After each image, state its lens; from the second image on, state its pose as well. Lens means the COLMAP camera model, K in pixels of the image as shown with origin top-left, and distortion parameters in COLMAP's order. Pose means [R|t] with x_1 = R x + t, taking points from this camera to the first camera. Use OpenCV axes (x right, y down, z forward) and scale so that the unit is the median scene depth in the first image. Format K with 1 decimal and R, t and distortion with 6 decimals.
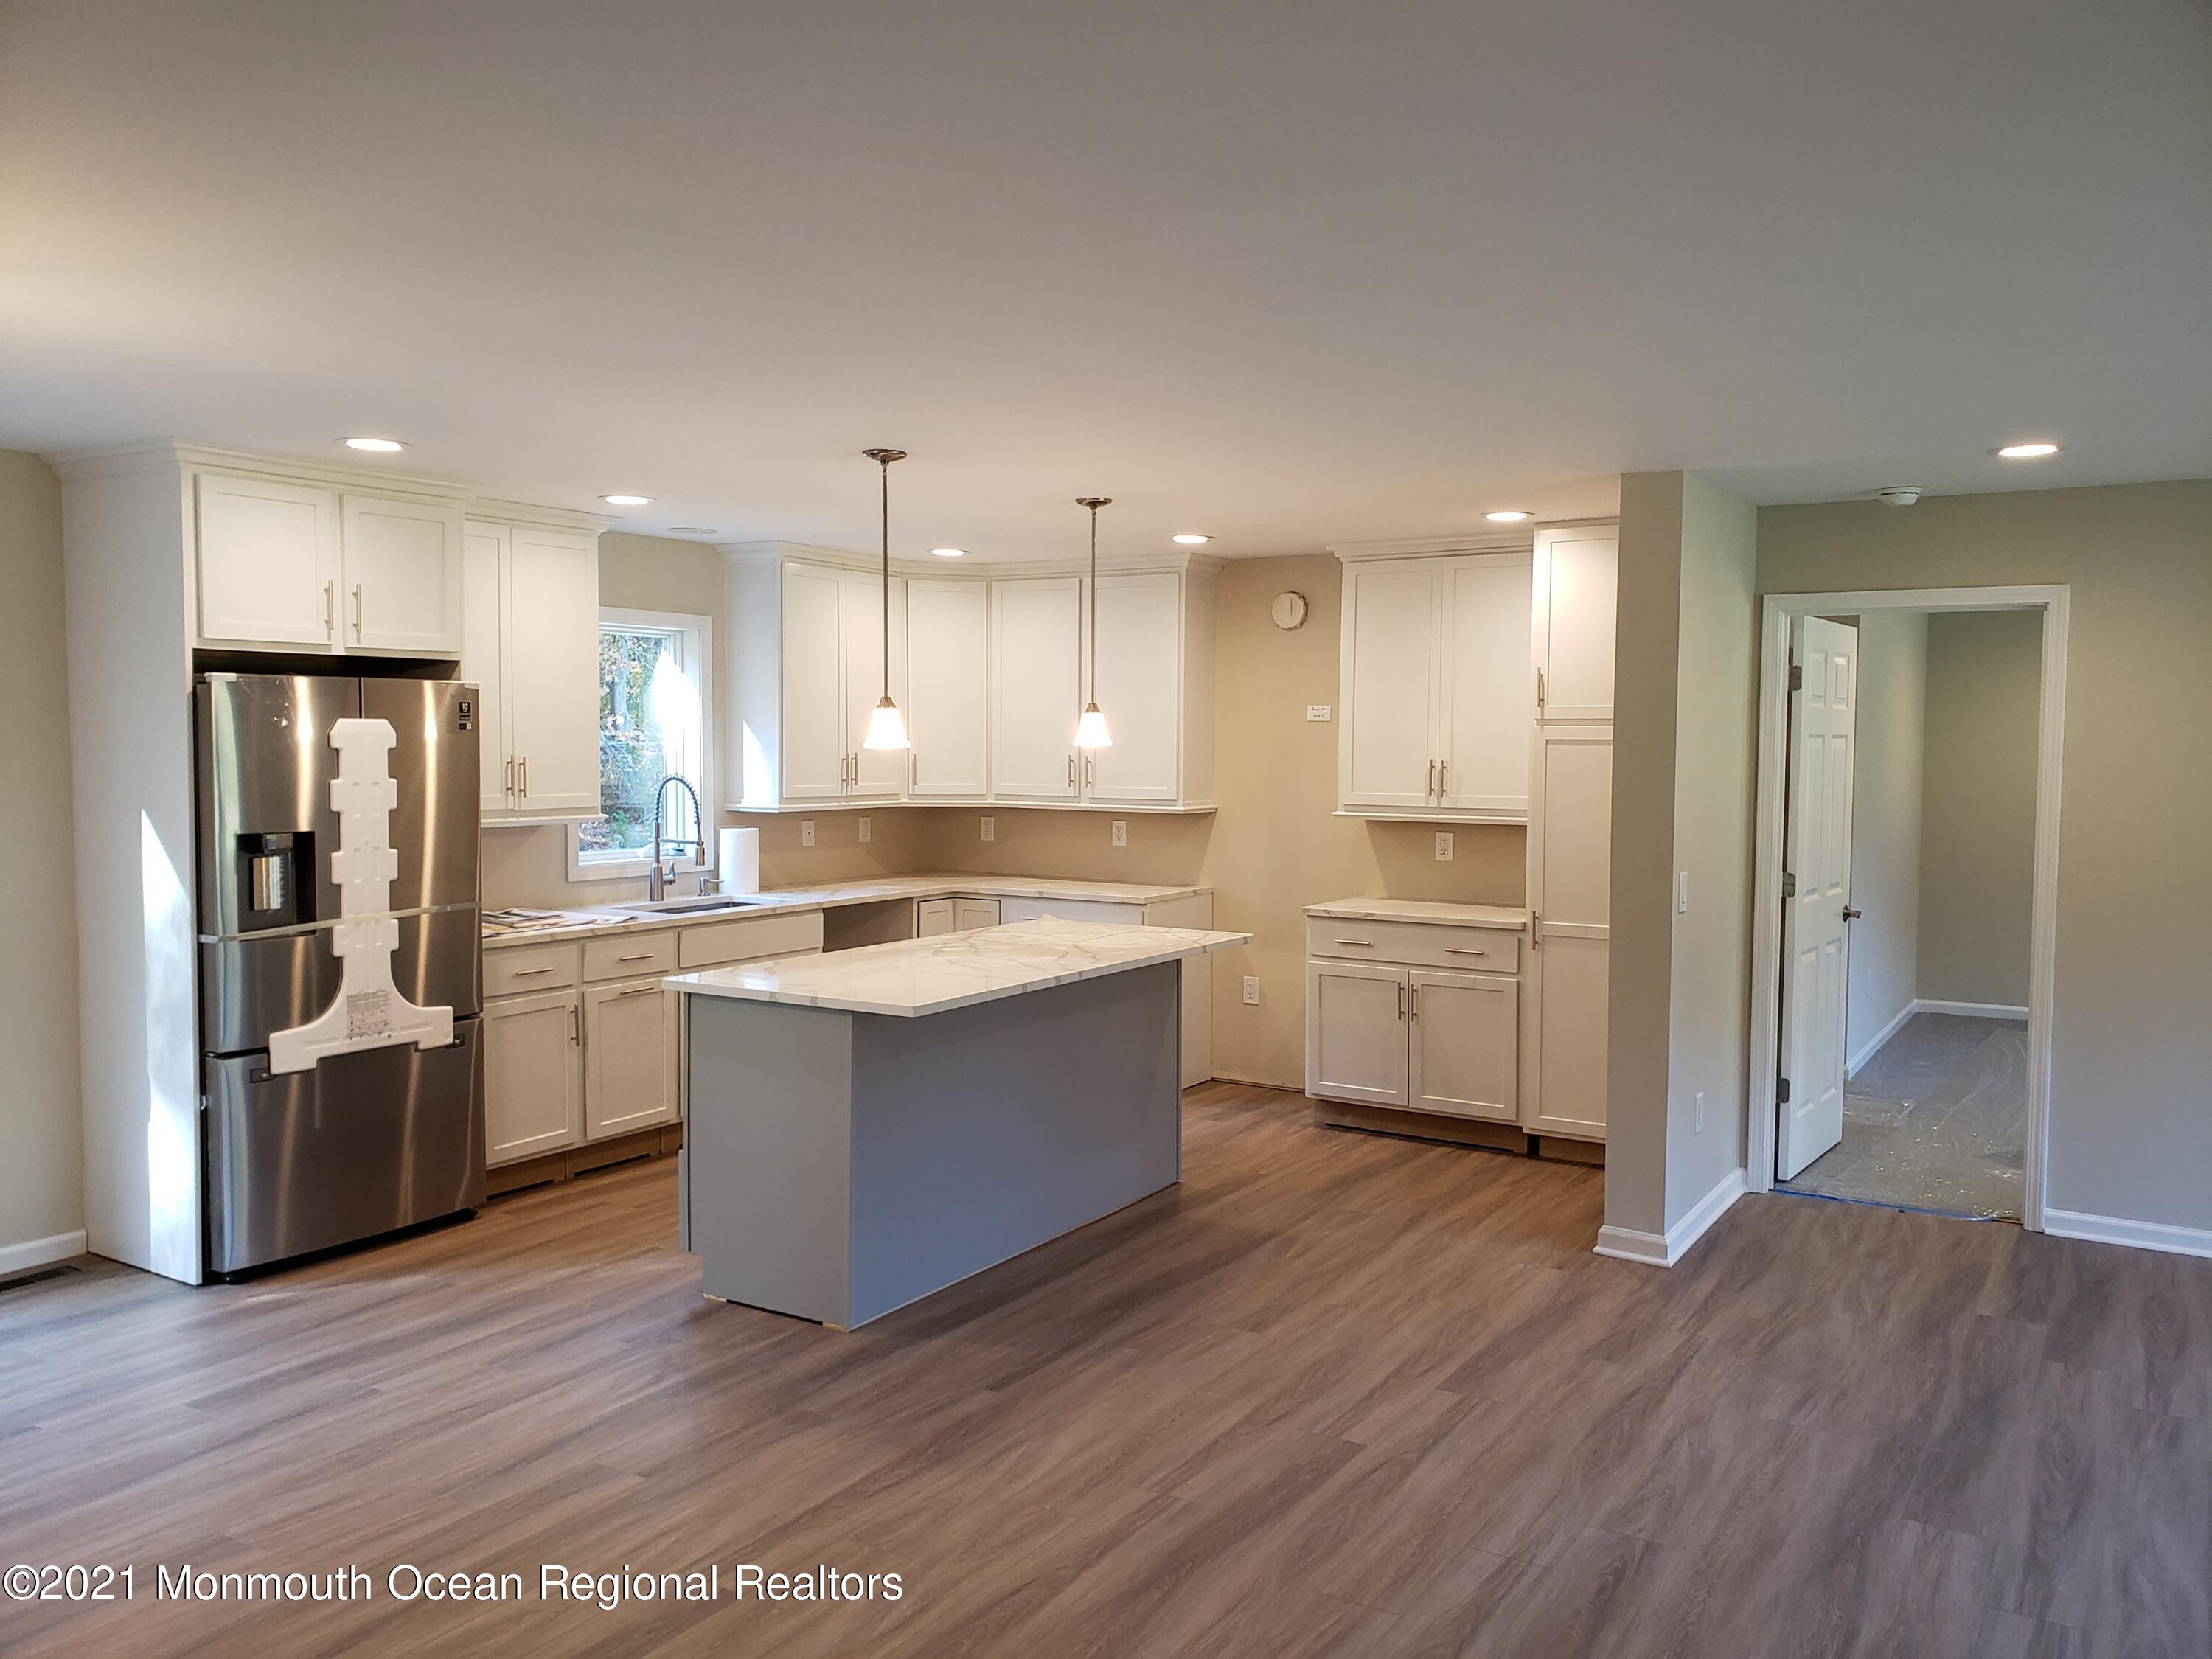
lens RADIAL K [[1687.4, 0, 1106.0], [0, 1687.4, 829.5], [0, 0, 1]] dist [0.000006, -0.000150]
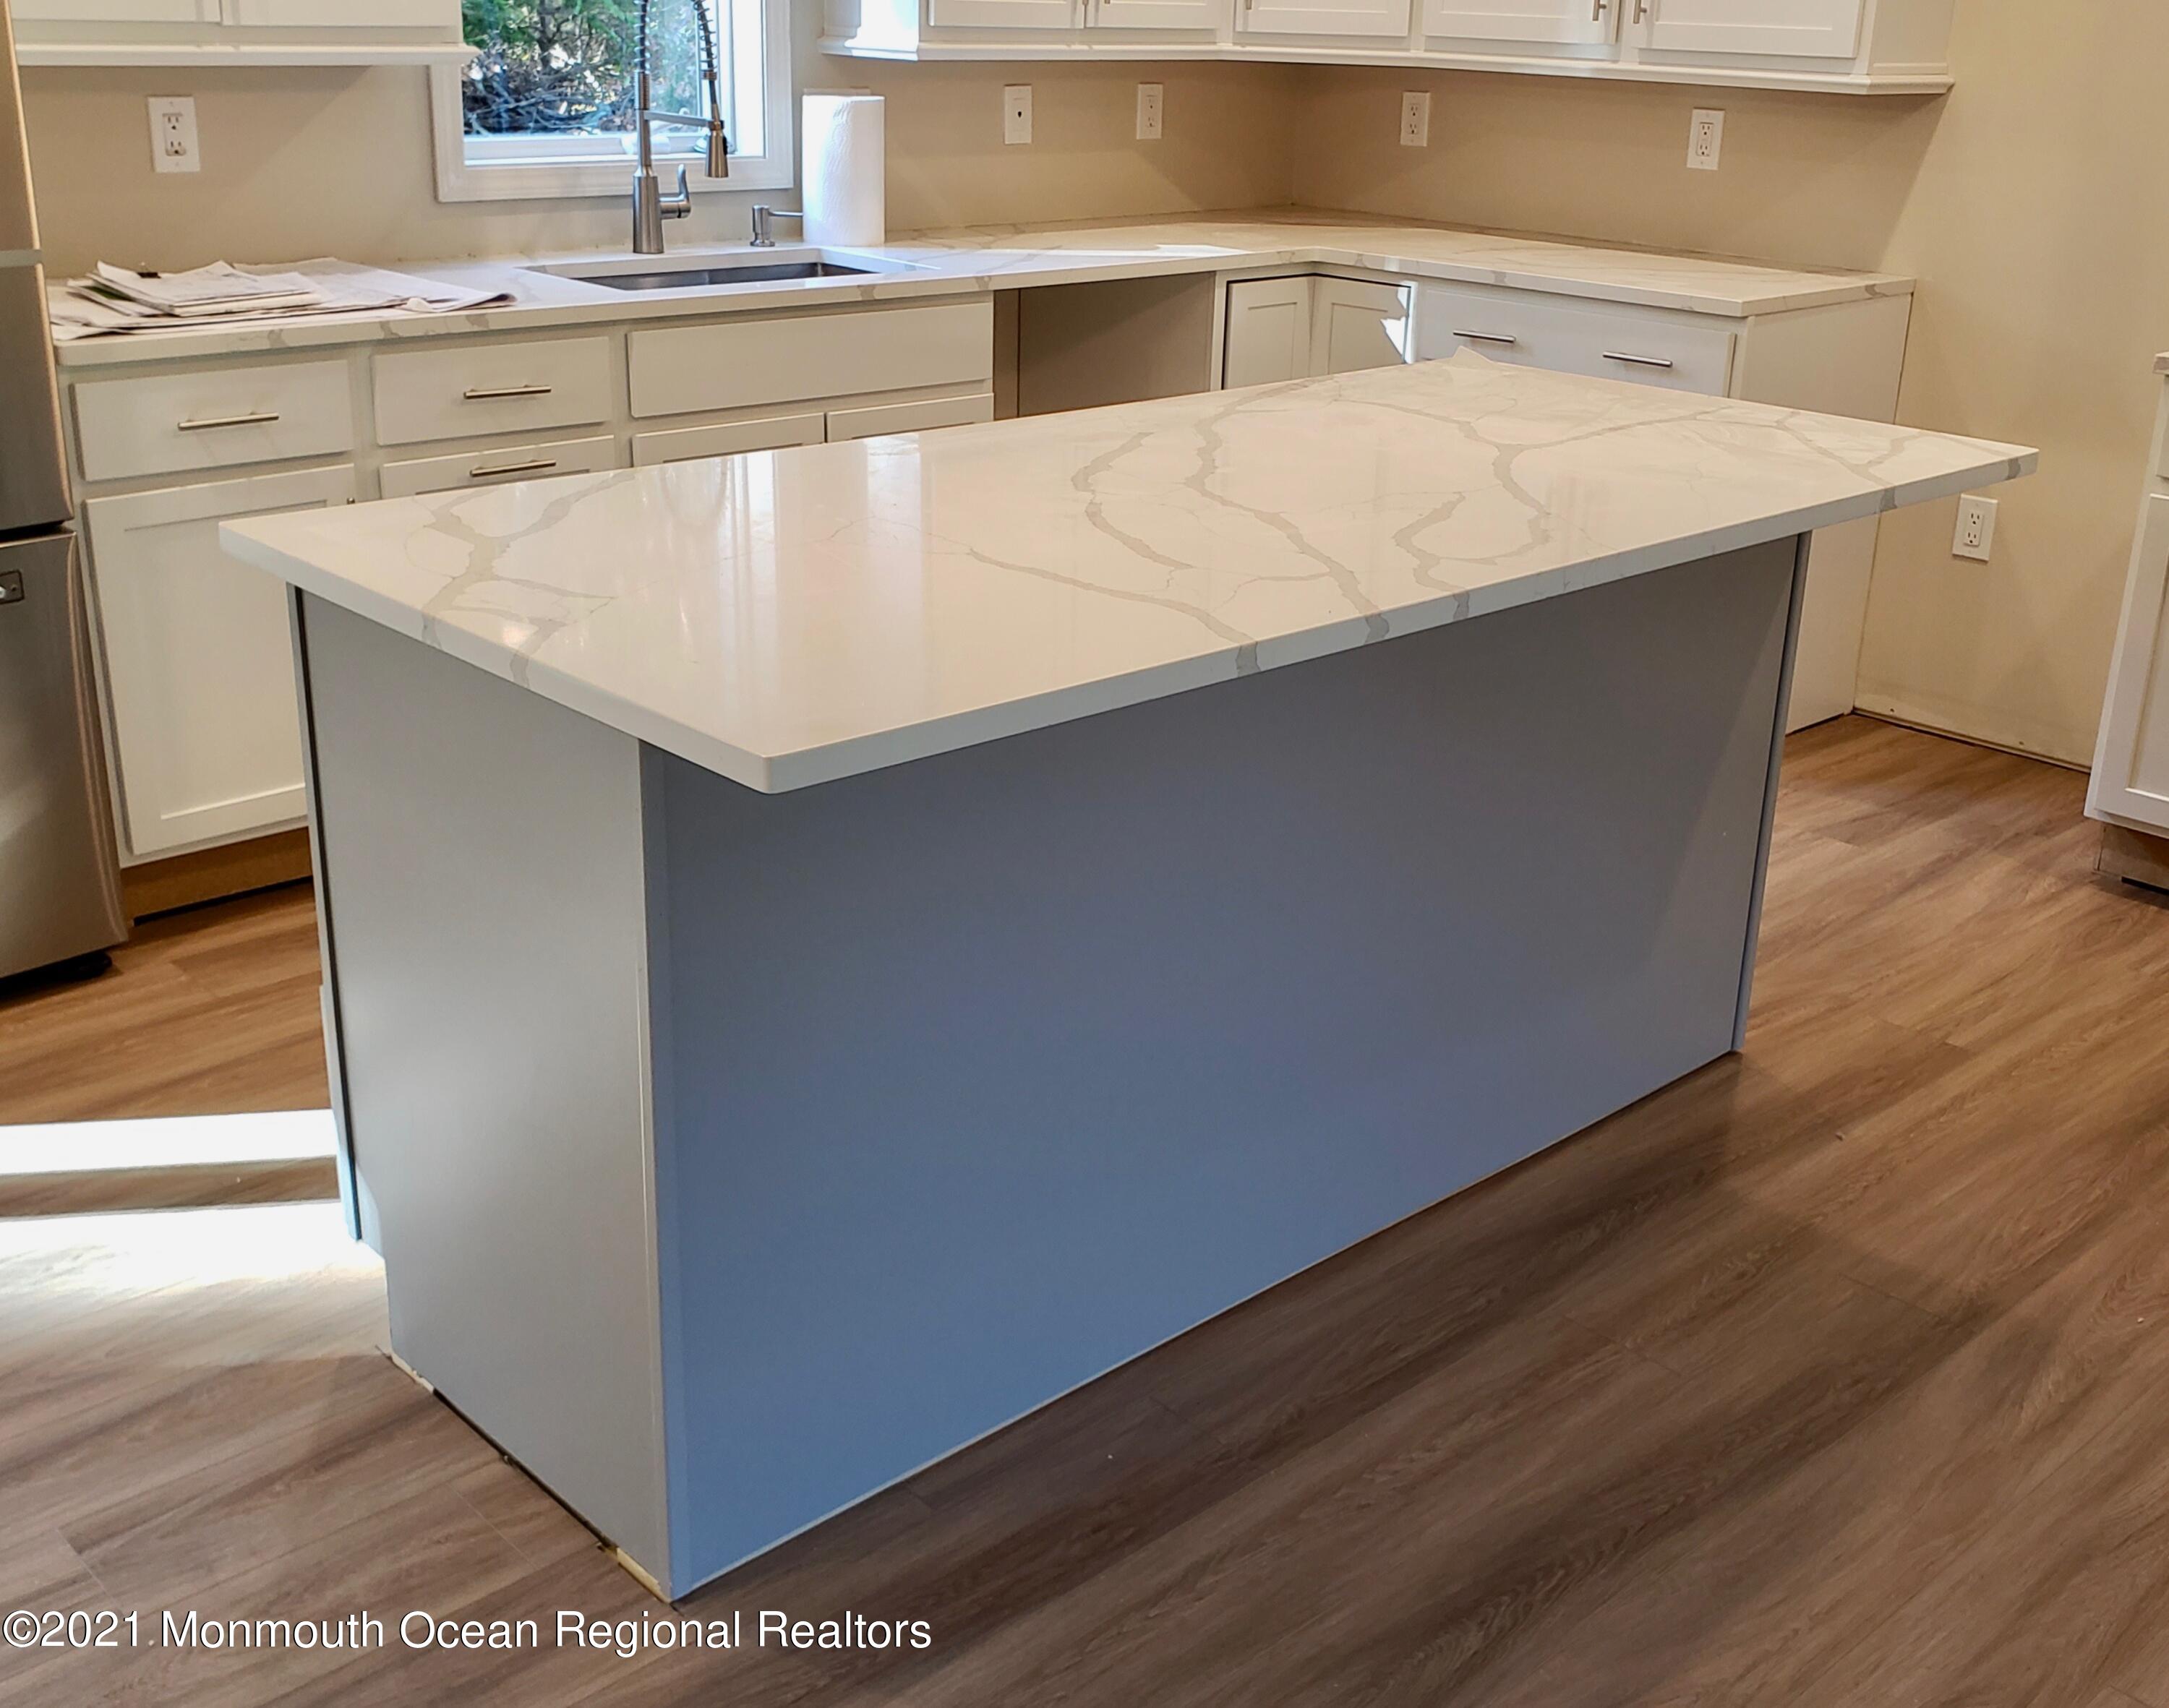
lens RADIAL K [[2355.6, 0, 1084.5], [0, 2355.6, 854.0], [0, 0, 1]] dist [0.142628, -0.457858]
pose [[0.967353, 0.106990, -0.229740, 0.015458], [-0.035395, 0.954669, 0.295556, 0.002715], [0.250948, -0.277776, 0.927290, 0.384213]]
